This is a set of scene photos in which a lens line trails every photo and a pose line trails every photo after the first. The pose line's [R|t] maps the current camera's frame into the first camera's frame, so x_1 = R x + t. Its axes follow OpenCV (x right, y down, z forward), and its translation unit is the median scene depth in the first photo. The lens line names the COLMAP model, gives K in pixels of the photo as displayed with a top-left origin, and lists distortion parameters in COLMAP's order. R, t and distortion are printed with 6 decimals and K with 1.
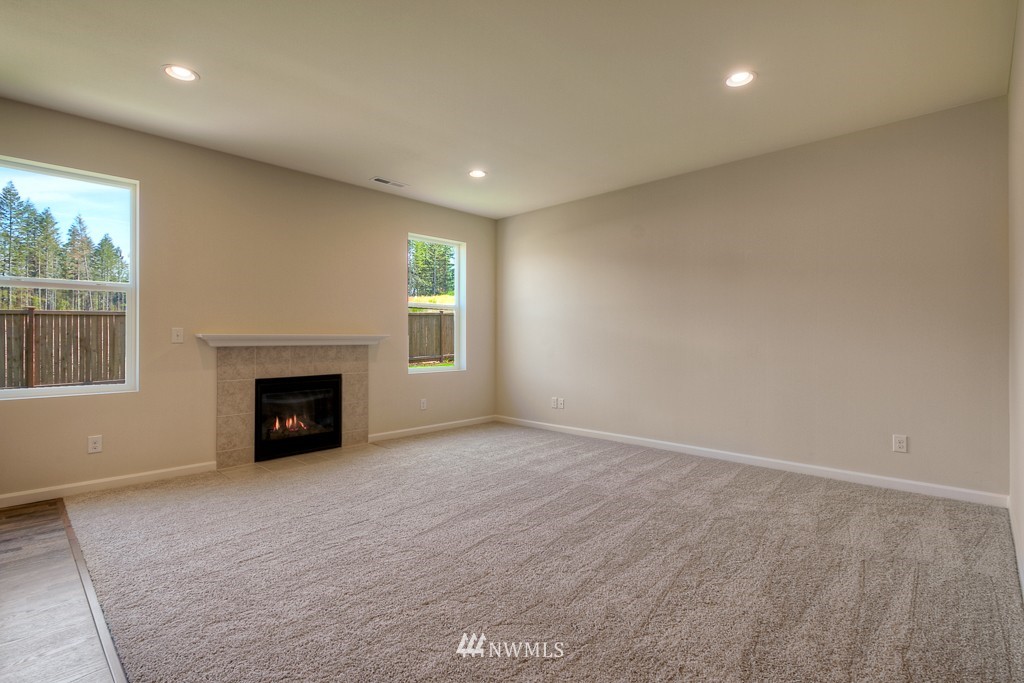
lens RADIAL K [[475.7, 0, 512.3], [0, 475.7, 340.3], [0, 0, 1]] dist [0.003821, -0.000427]
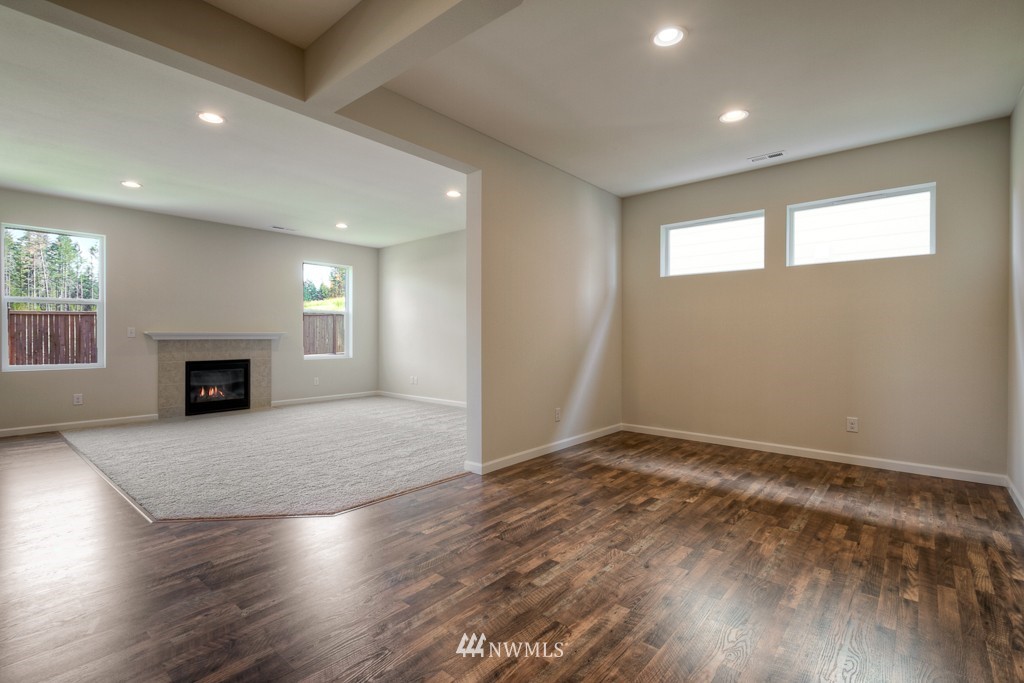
lens RADIAL K [[475.7, 0, 516.6], [0, 475.7, 336.0], [0, 0, 1]] dist [0.003821, -0.000427]
pose [[0.998441, 0.001628, 0.055801, 0.378606], [-0.001491, 0.999996, -0.002499, 0.002179], [-0.055805, 0.002412, 0.998439, -0.509271]]
